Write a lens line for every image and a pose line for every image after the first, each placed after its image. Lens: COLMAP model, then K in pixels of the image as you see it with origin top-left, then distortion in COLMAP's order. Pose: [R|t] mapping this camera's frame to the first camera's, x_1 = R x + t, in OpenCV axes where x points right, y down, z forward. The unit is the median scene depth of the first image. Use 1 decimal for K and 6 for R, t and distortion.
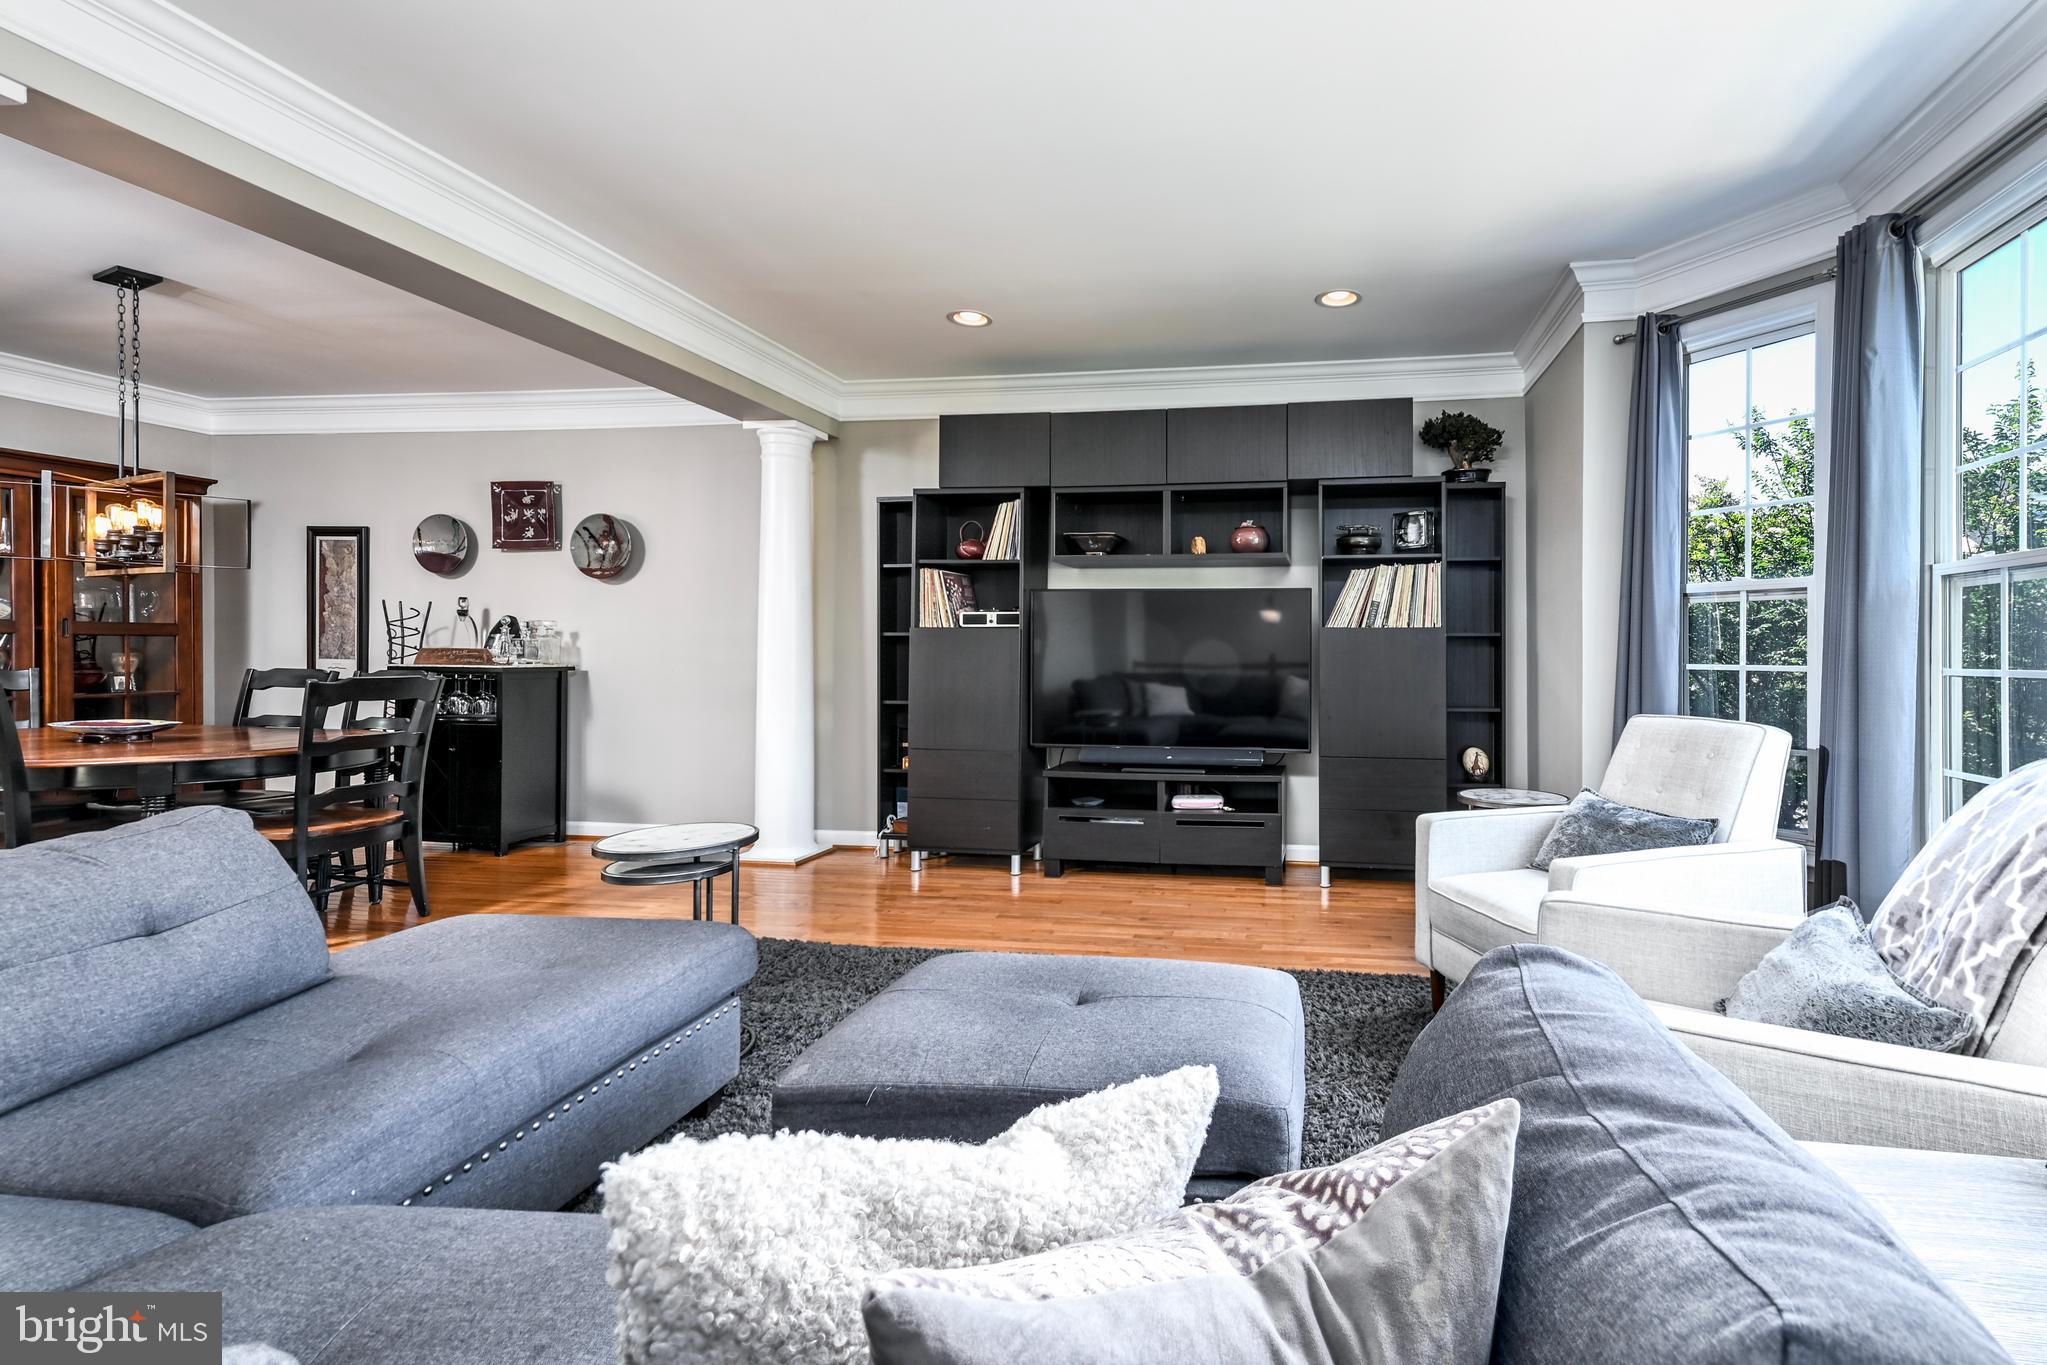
lens RADIAL K [[805.7, 0, 1027.1], [0, 805.7, 653.9], [0, 0, 1]] dist [0.015490, 0.000001]
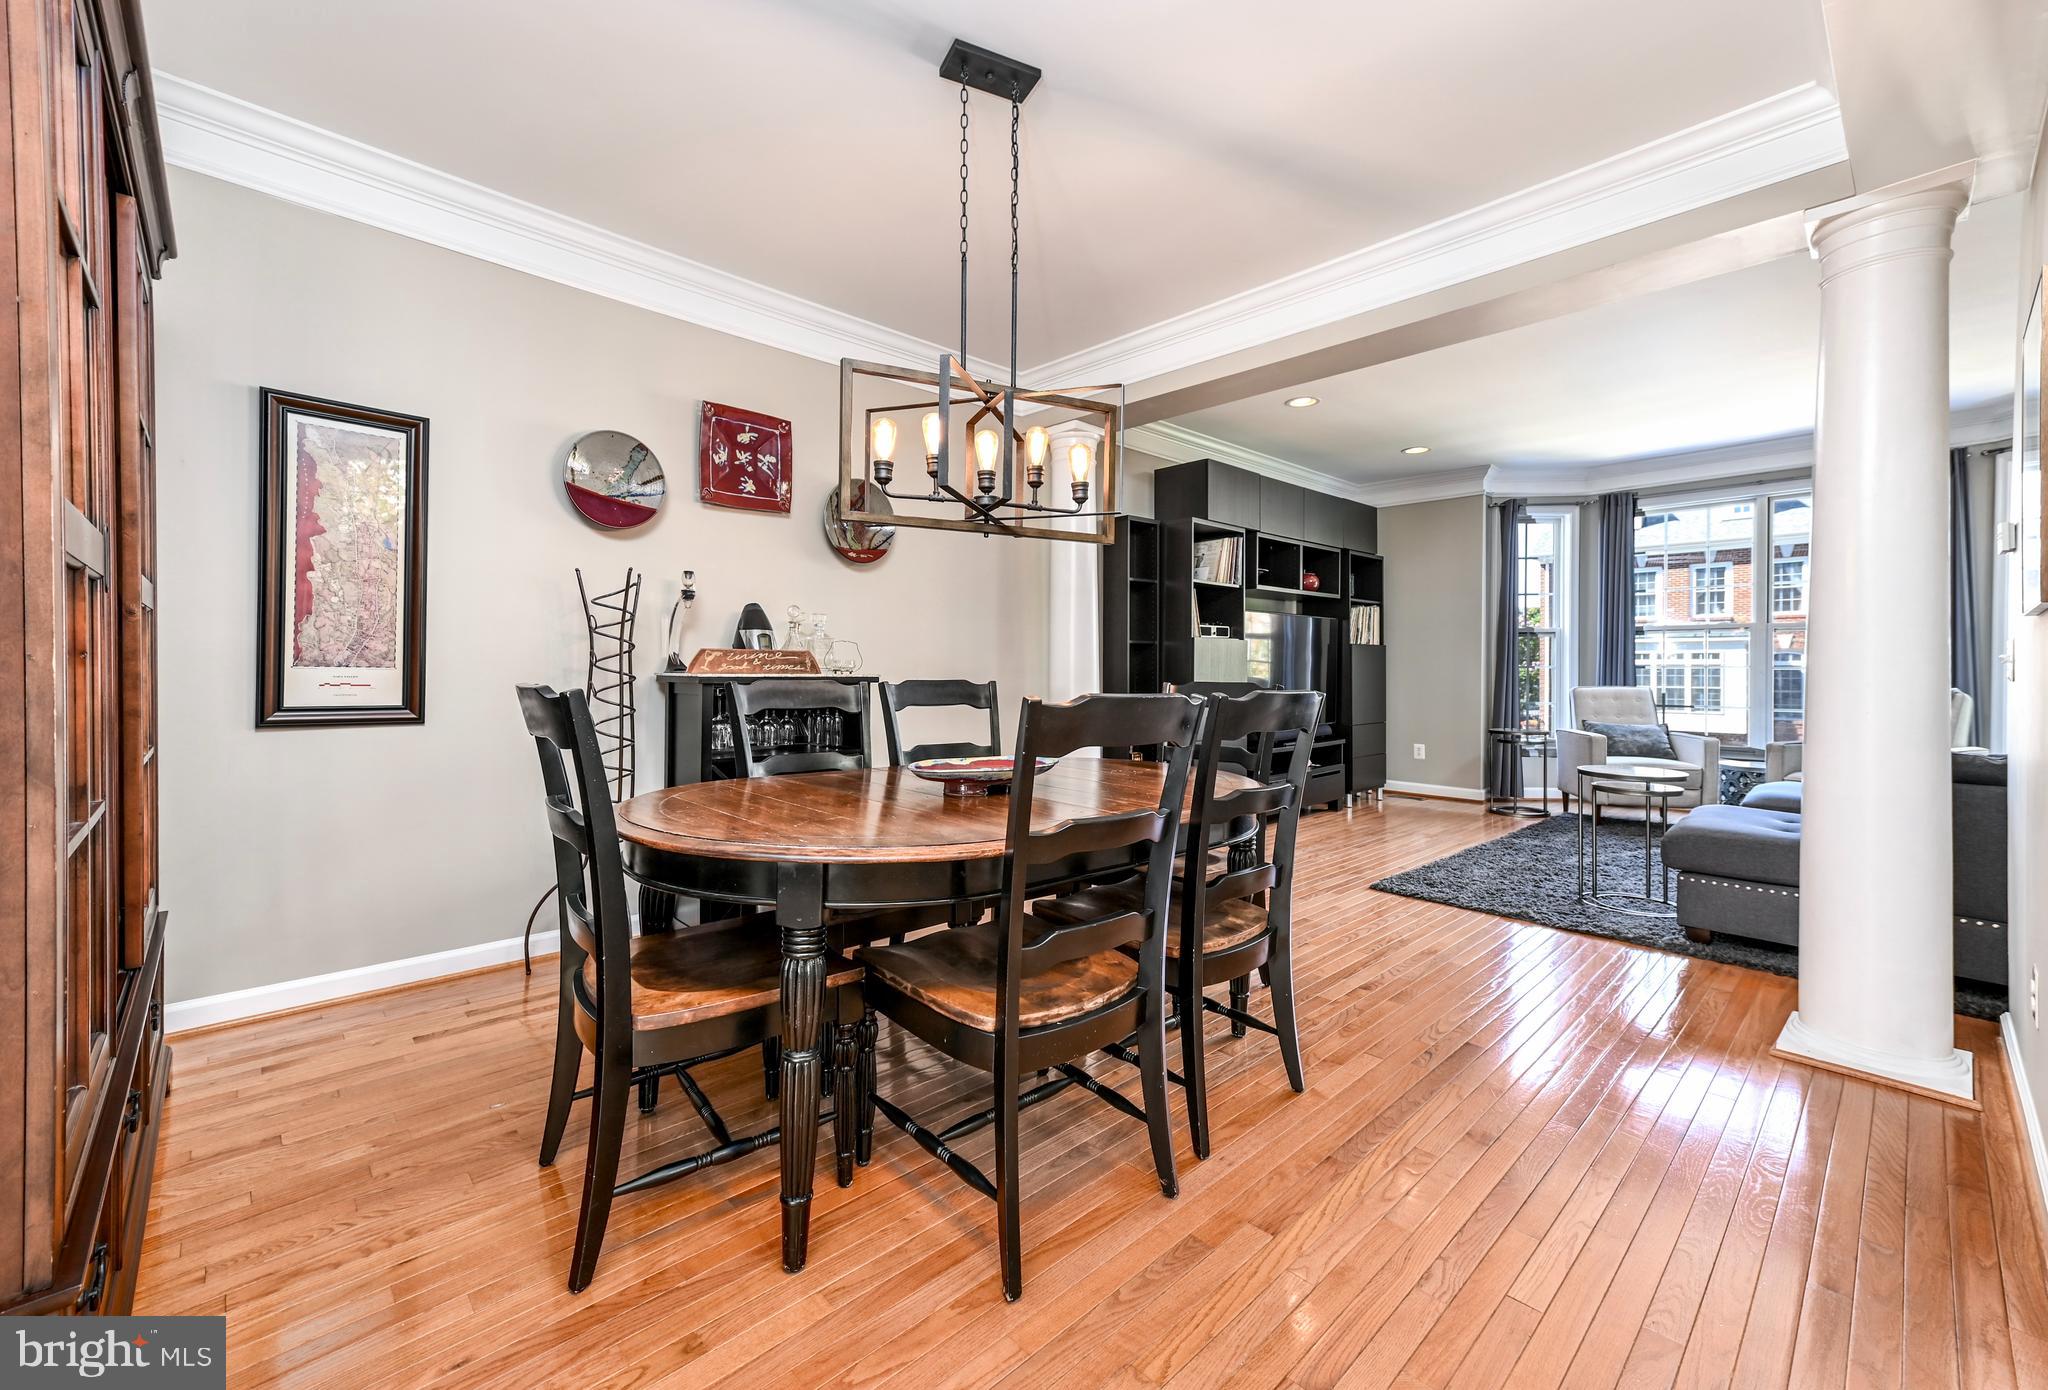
lens RADIAL K [[791.3, 0, 1020.5], [0, 791.3, 667.2], [0, 0, 1]] dist [0.008973, 0.000019]
pose [[0.656468, -0.001600, 0.754352, -0.976507], [0.000972, 0.999999, 0.001275, 0.006579], [-0.754353, -0.000104, 0.656469, 0.374040]]
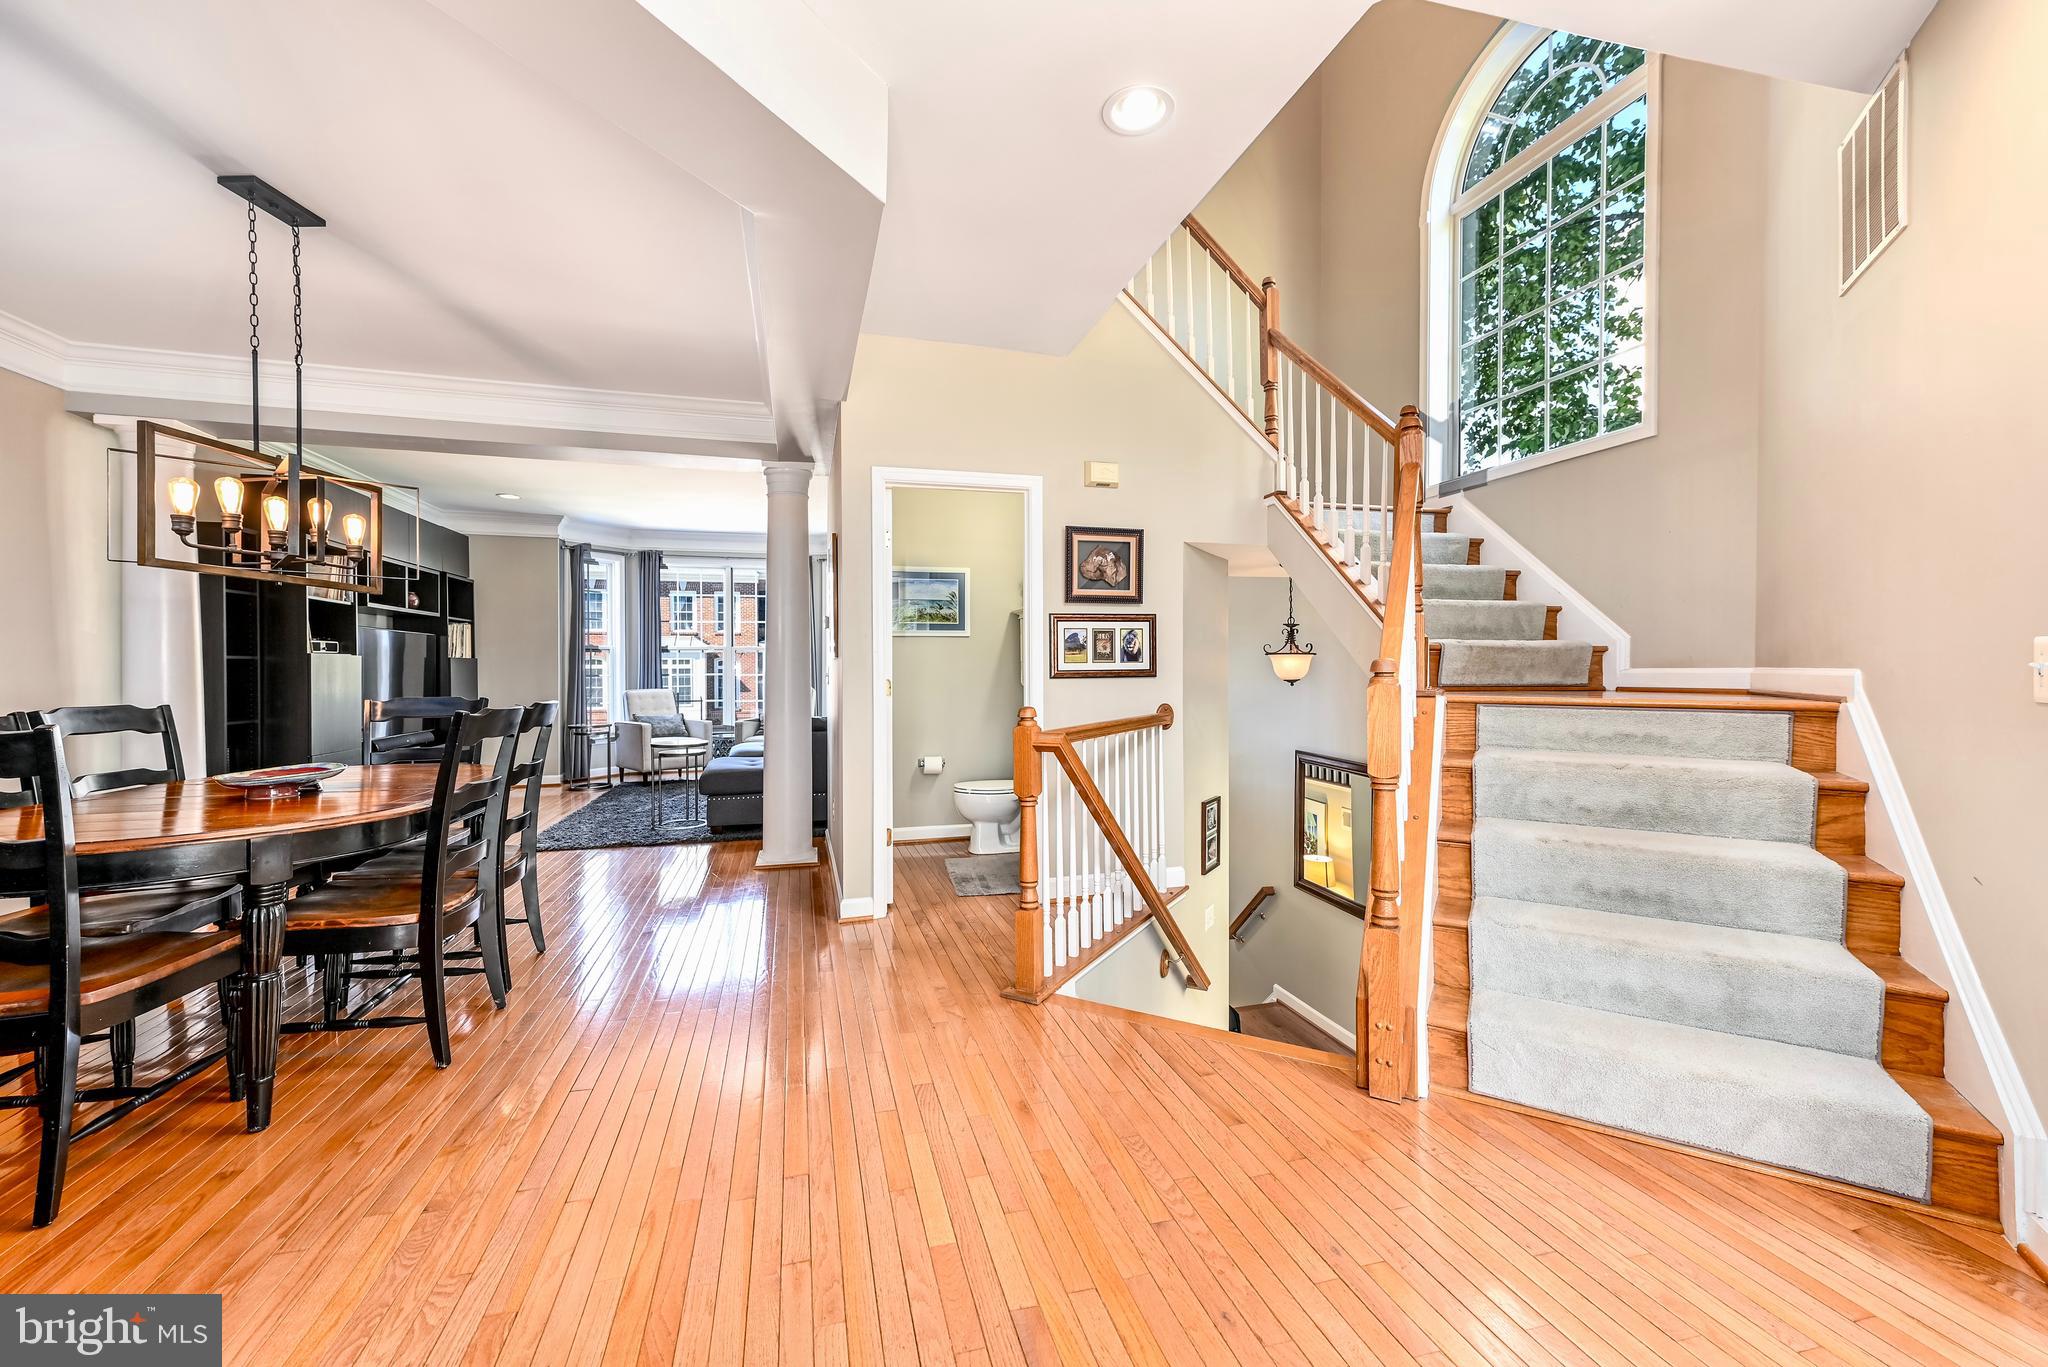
lens RADIAL K [[814.9, 0, 1021.2], [0, 814.9, 674.6], [0, 0, 1]] dist [0.015232, -0.000111]
pose [[-0.390390, -0.008910, 0.920606, -1.388216], [0.005207, 0.999916, 0.011885, -0.009741], [-0.920635, 0.009434, -0.390311, 0.438759]]
